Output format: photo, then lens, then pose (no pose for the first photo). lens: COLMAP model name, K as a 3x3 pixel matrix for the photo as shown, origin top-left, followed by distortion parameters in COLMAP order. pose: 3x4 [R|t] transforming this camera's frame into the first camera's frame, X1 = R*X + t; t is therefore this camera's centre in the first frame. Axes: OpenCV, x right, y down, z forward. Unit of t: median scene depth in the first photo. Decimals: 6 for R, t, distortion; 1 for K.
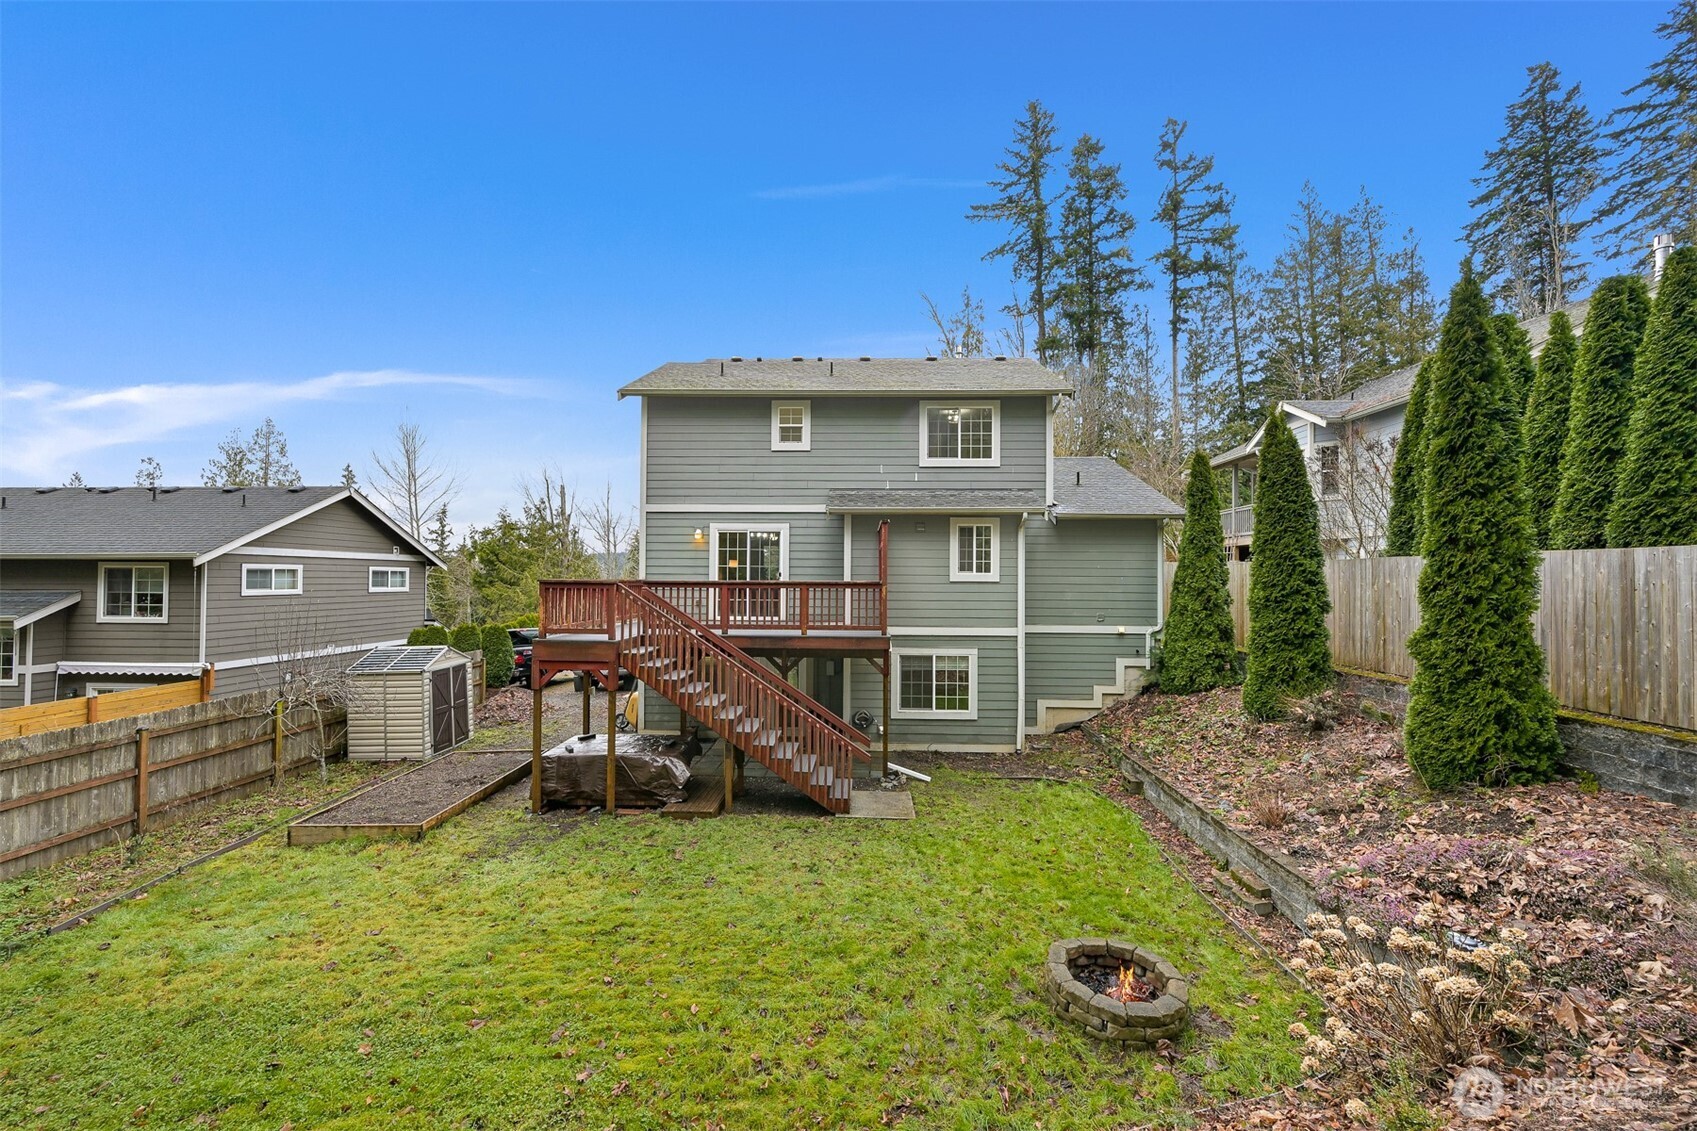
lens RADIAL K [[668.6, 0, 844.9], [0, 668.6, 570.1], [0, 0, 1]] dist [-0.002957, 0.000499]
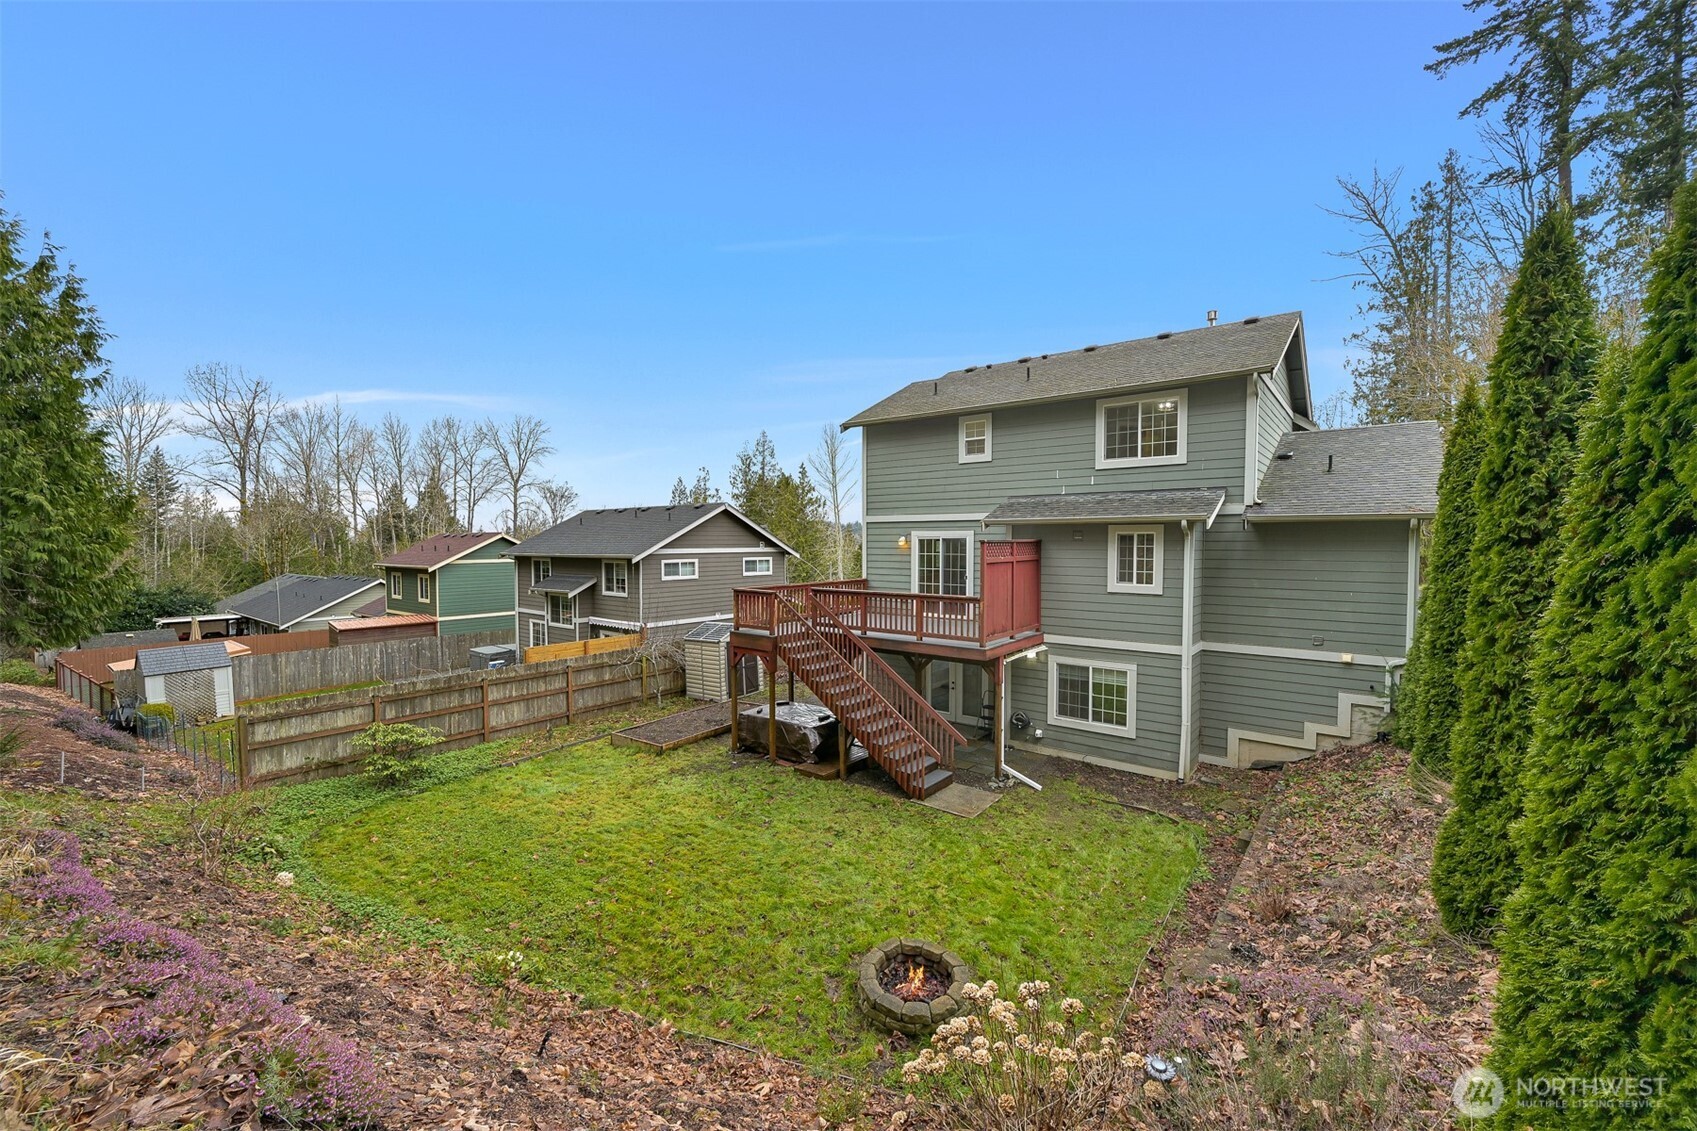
lens RADIAL K [[668.6, 0, 854.8], [0, 668.6, 568.6], [0, 0, 1]] dist [-0.002957, 0.000499]
pose [[0.809549, 0.017848, -0.586781, 0.424228], [0.013658, 0.998695, 0.049220, -0.068676], [0.586894, -0.047861, 0.808248, 0.013720]]
